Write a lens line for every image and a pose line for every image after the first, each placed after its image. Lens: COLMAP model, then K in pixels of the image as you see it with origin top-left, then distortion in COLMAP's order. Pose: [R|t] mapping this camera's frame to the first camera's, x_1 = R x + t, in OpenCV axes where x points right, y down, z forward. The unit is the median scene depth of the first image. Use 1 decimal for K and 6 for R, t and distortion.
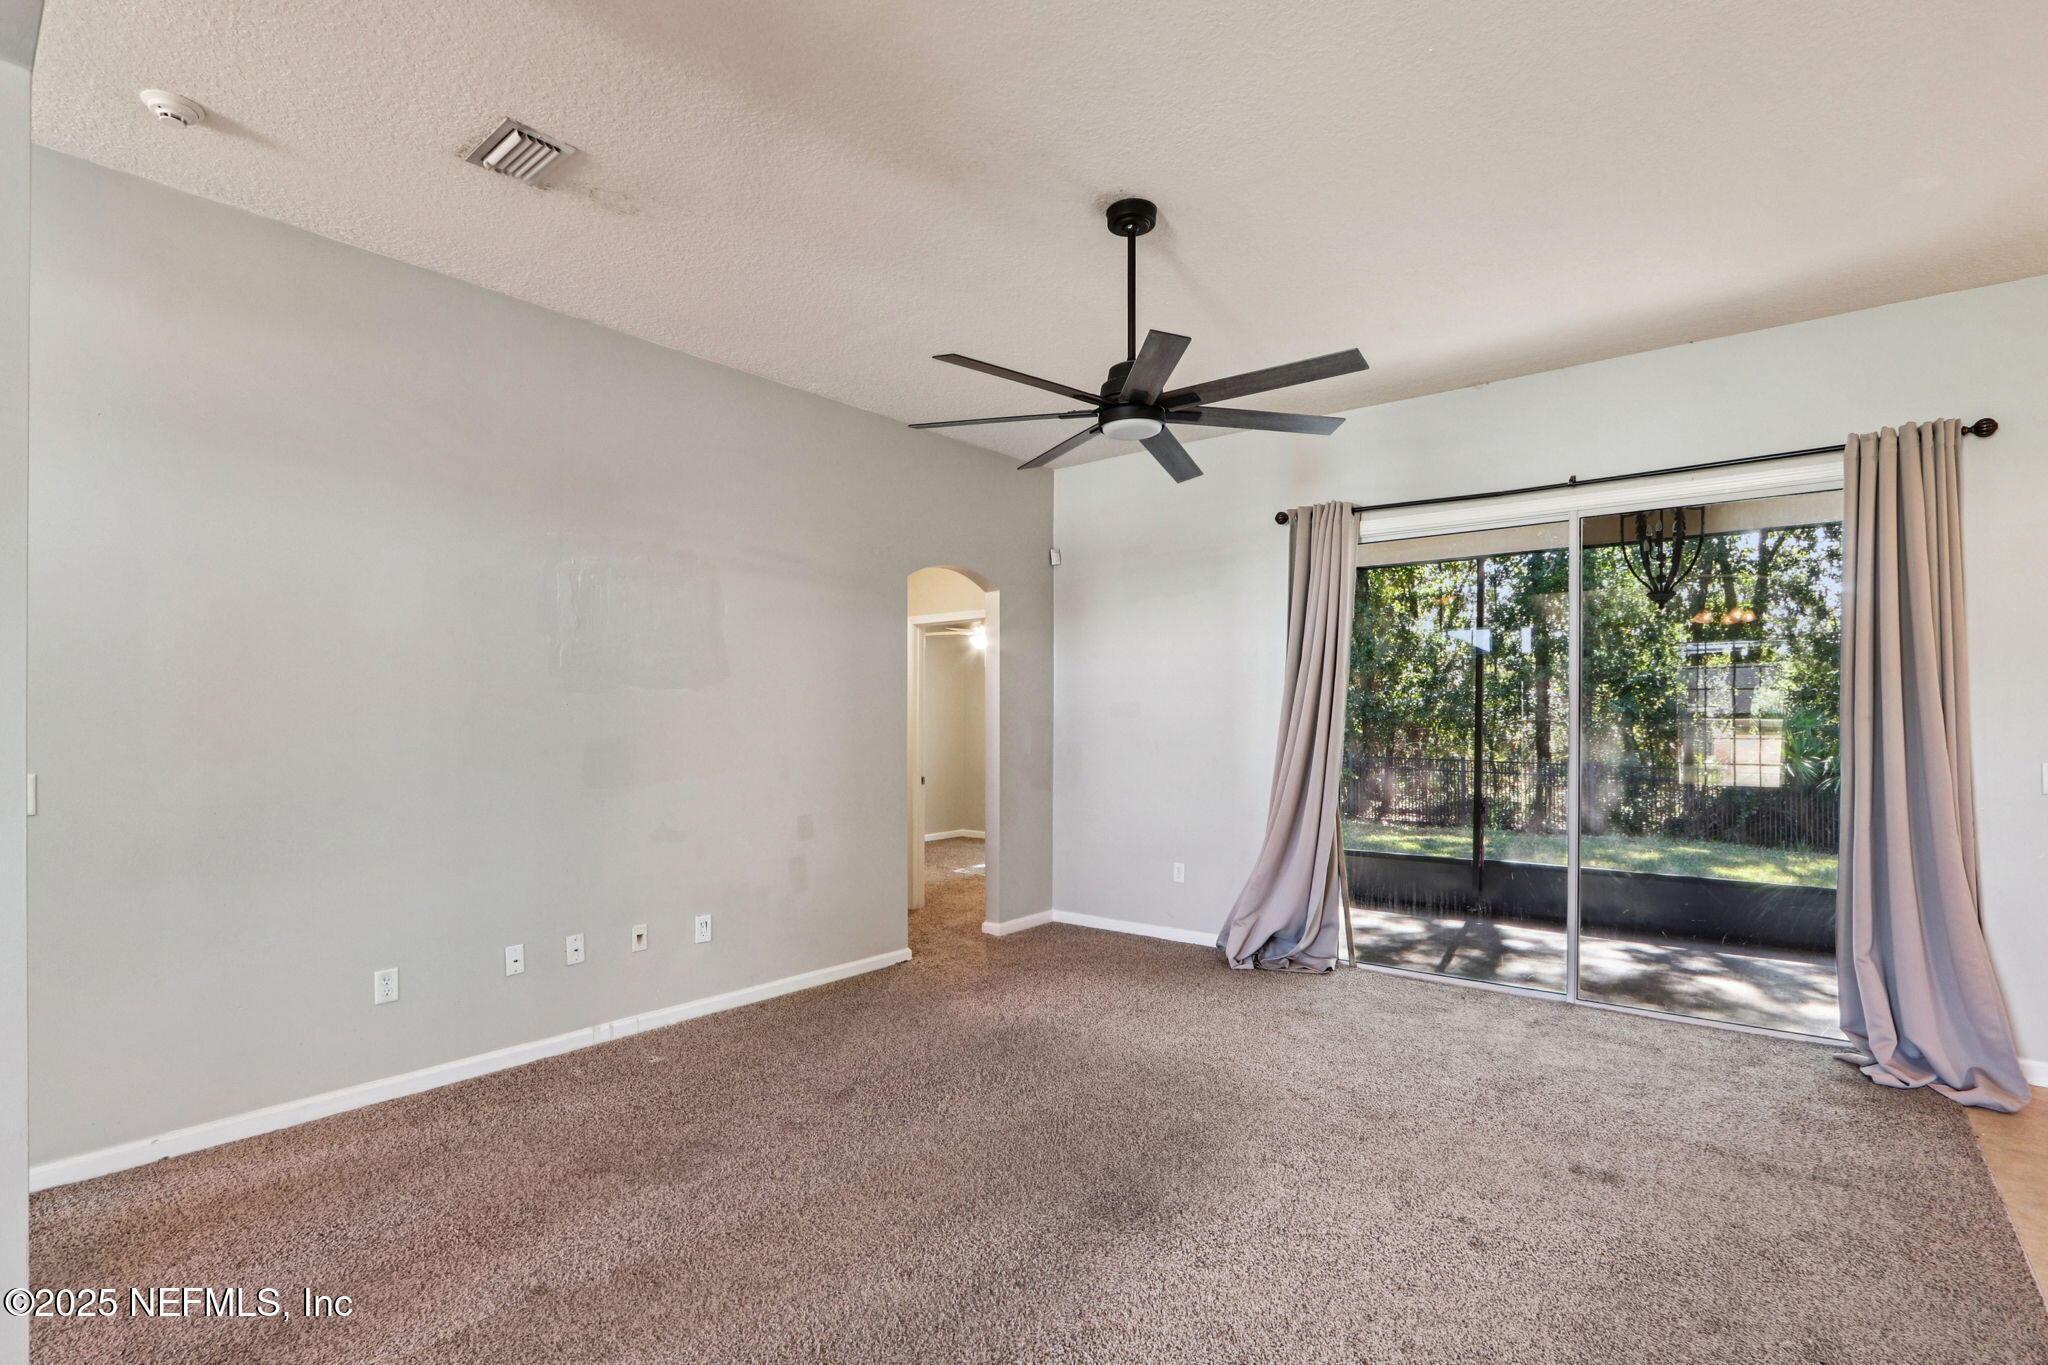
lens RADIAL K [[967.5, 0, 1011.3], [0, 967.5, 711.7], [0, 0, 1]] dist [-0.014760, 0.000814]
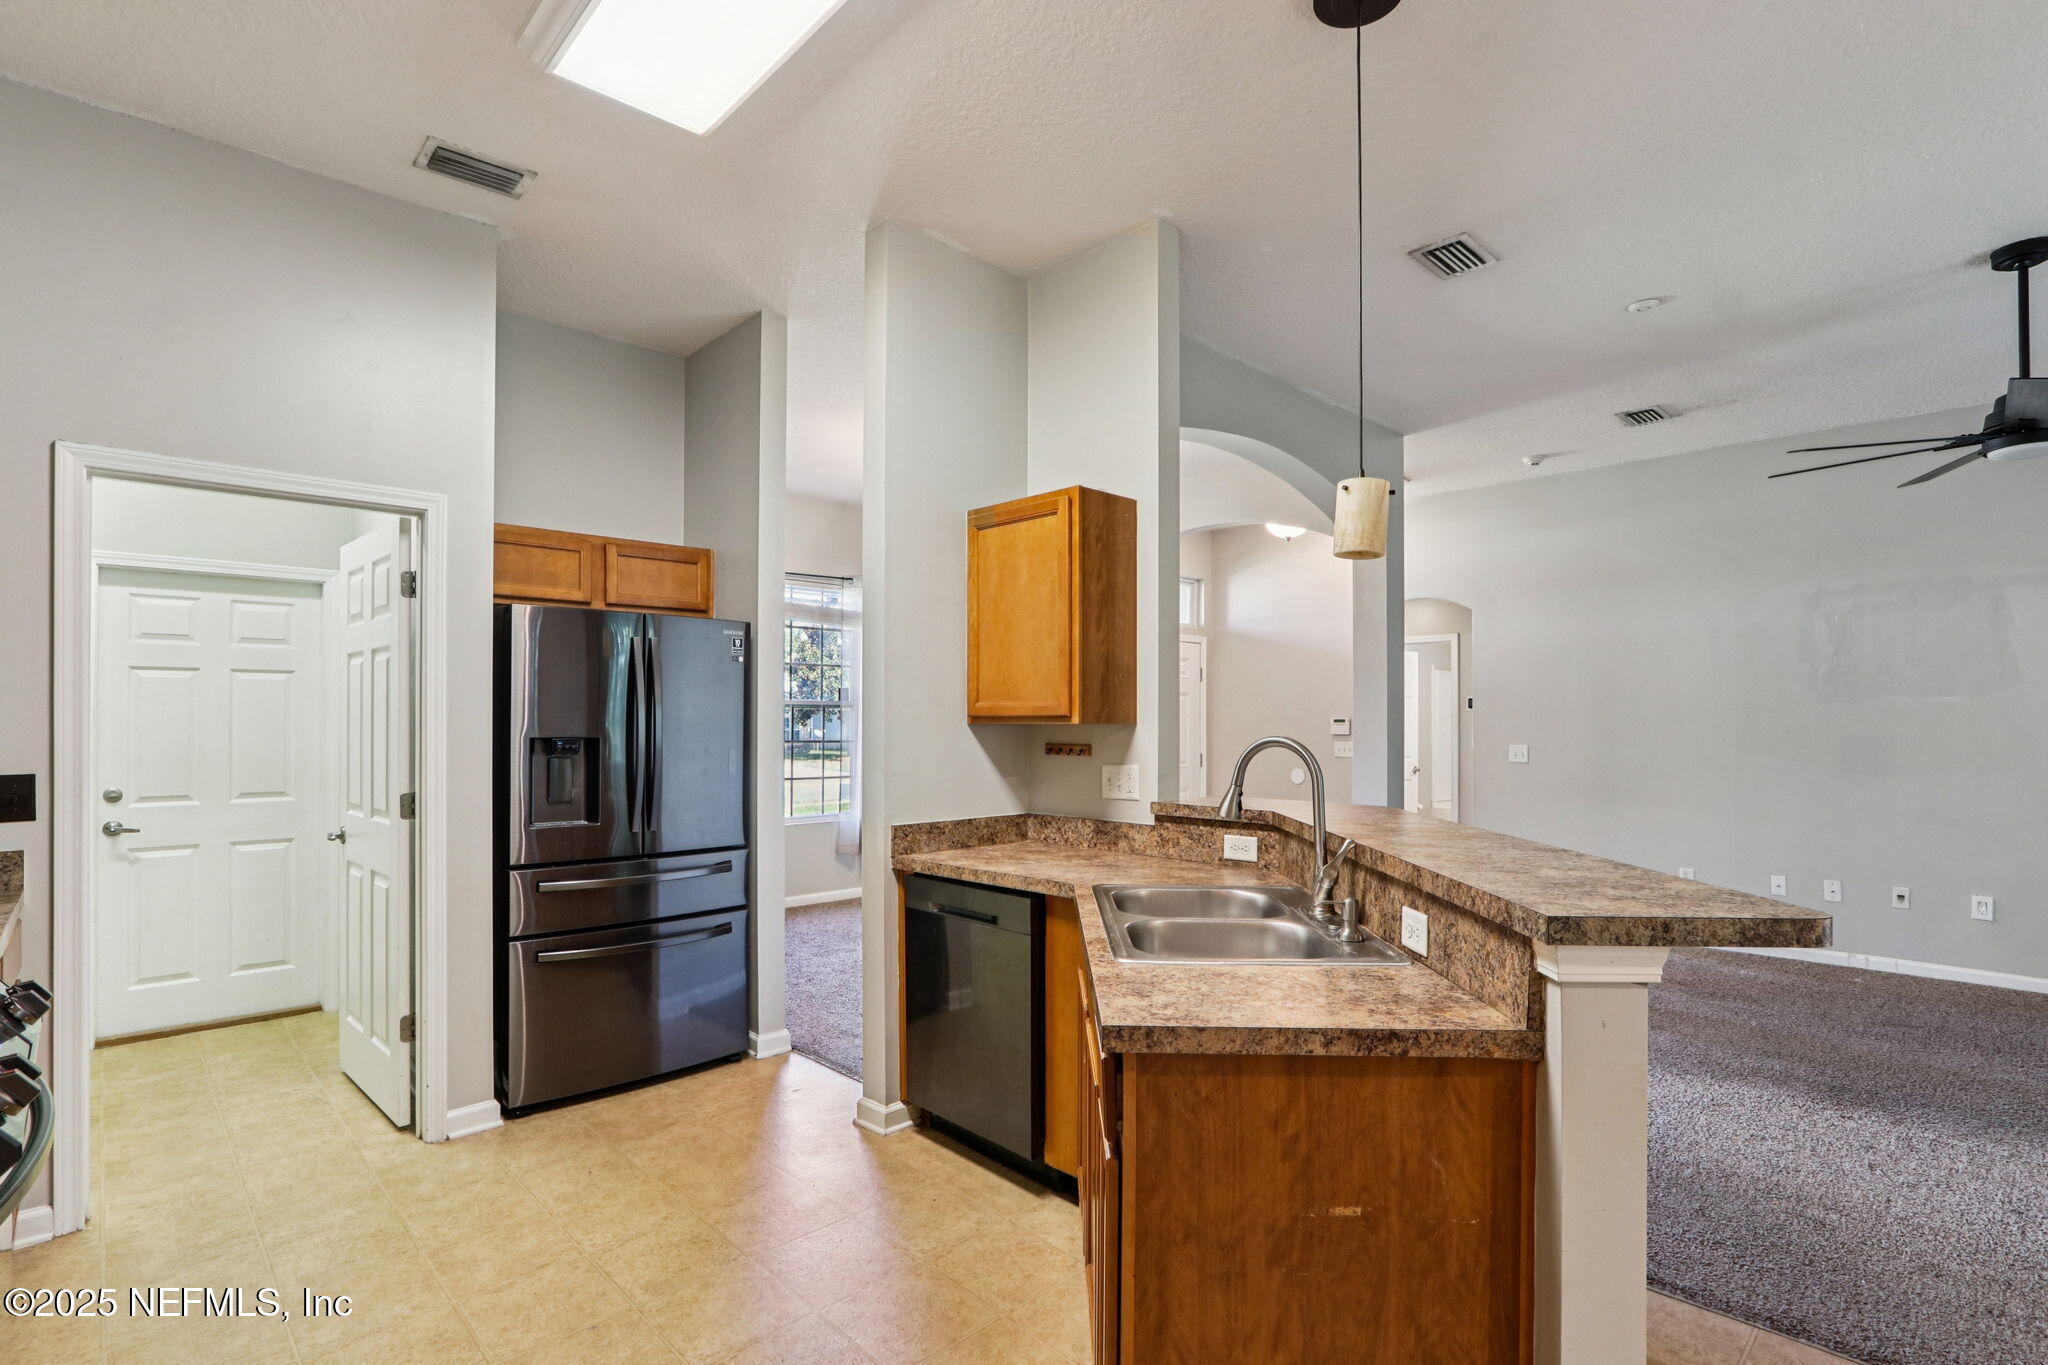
lens RADIAL K [[967.5, 0, 1011.3], [0, 967.5, 711.7], [0, 0, 1]] dist [-0.014760, 0.000814]
pose [[-0.131574, -0.014851, -0.991195, 0.678524], [0.005309, 0.999863, -0.015686, 0.005045], [0.991292, -0.007326, -0.131477, 0.017042]]
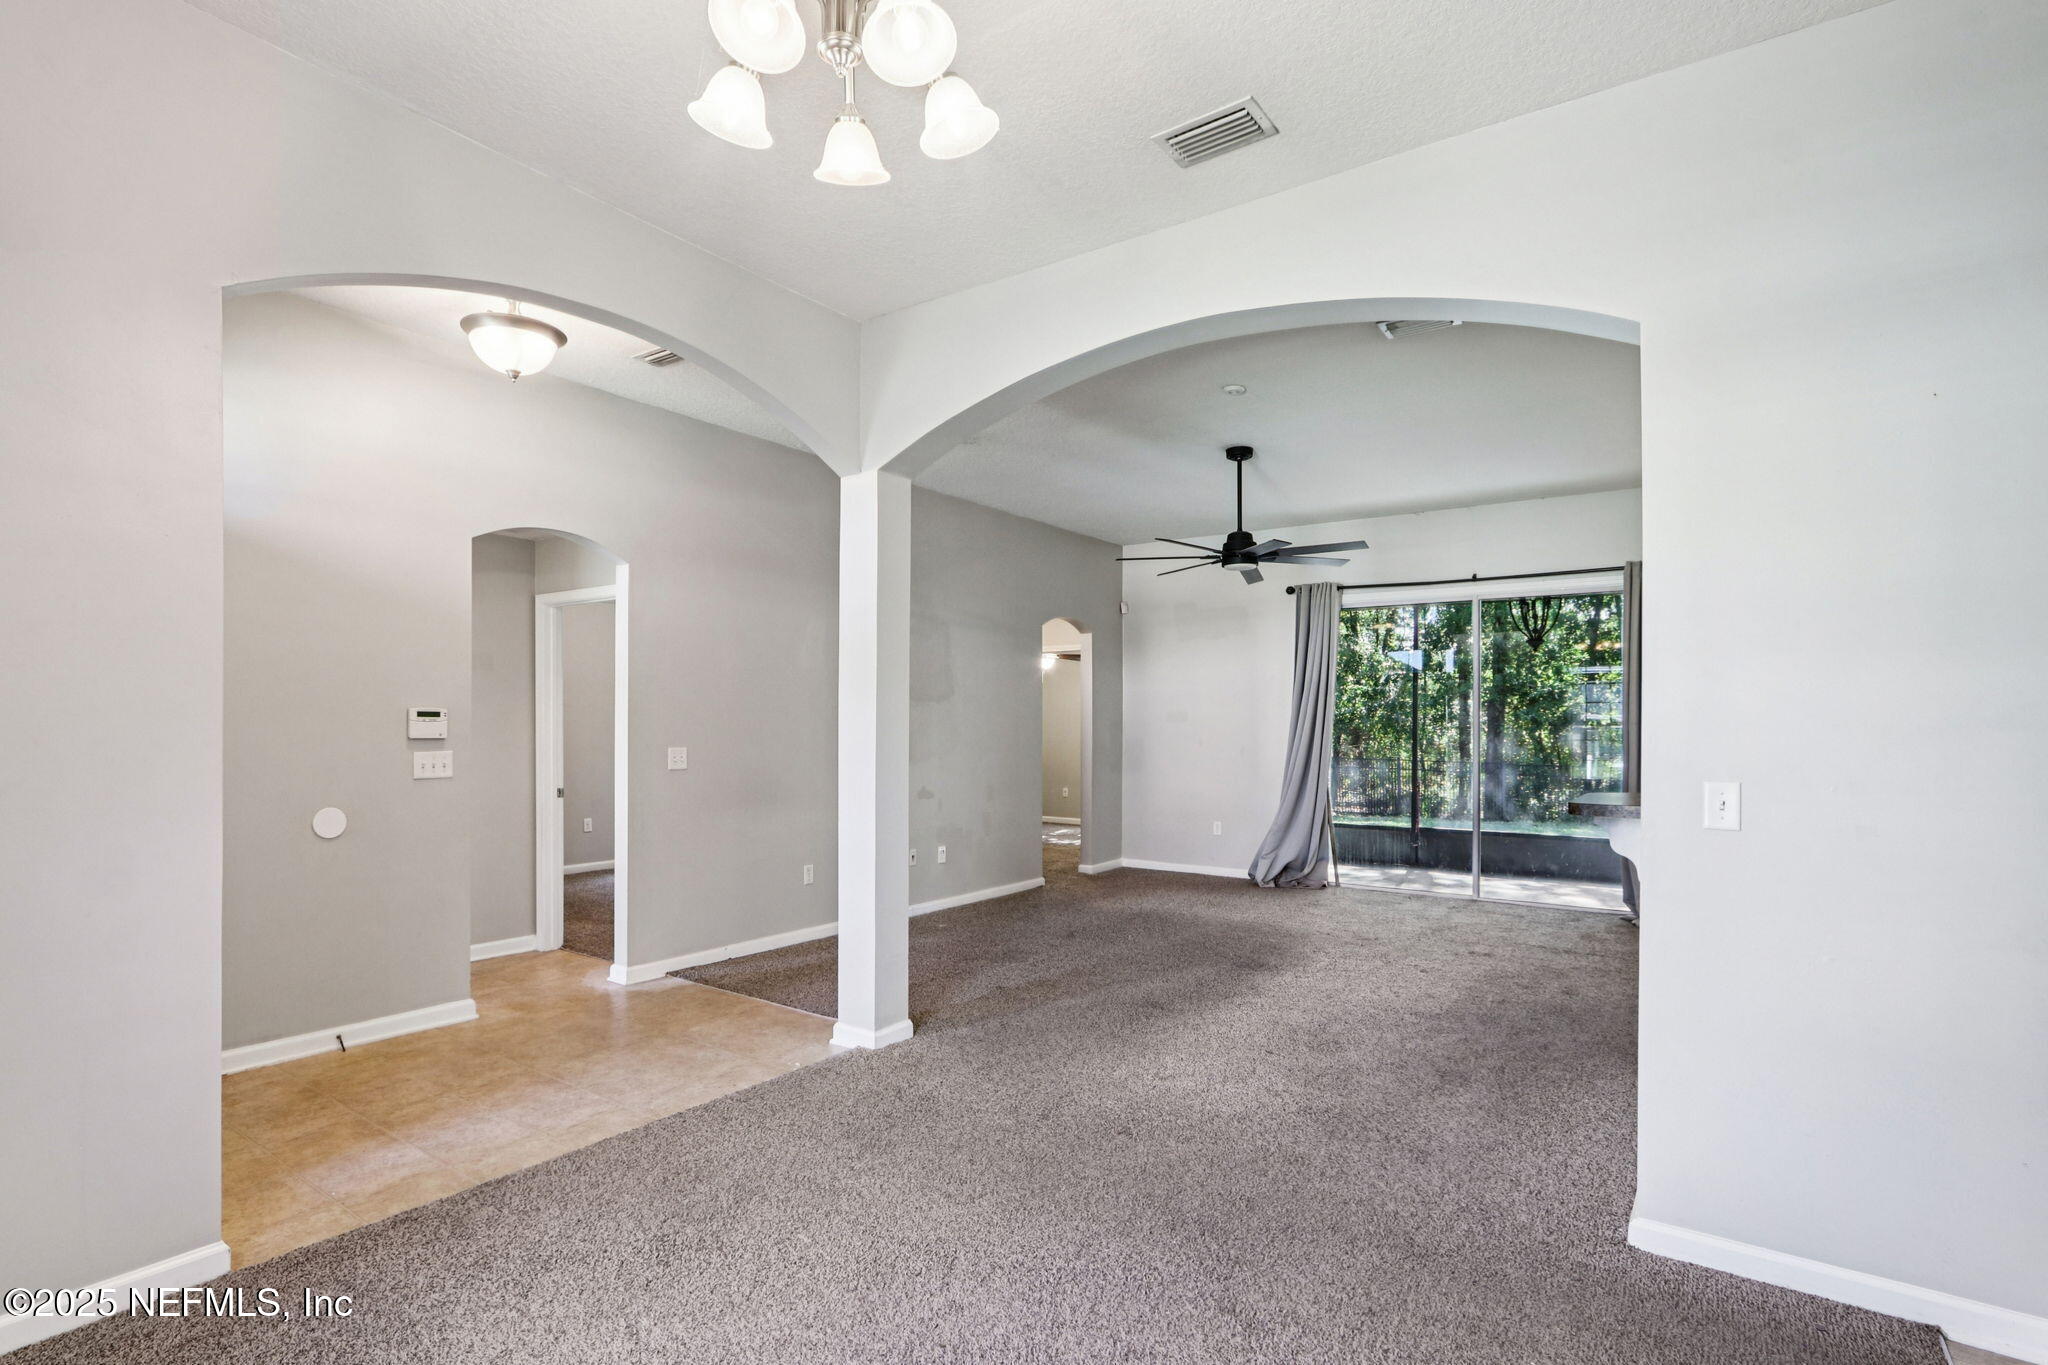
lens RADIAL K [[968.4, 0, 1024.4], [0, 968.4, 697.9], [0, 0, 1]] dist [-0.001841, 0.000053]
pose [[0.997208, 0.006159, 0.074418, -0.220361], [-0.004679, 0.999788, -0.020040, 0.000581], [-0.074526, 0.019636, 0.997026, -0.425478]]
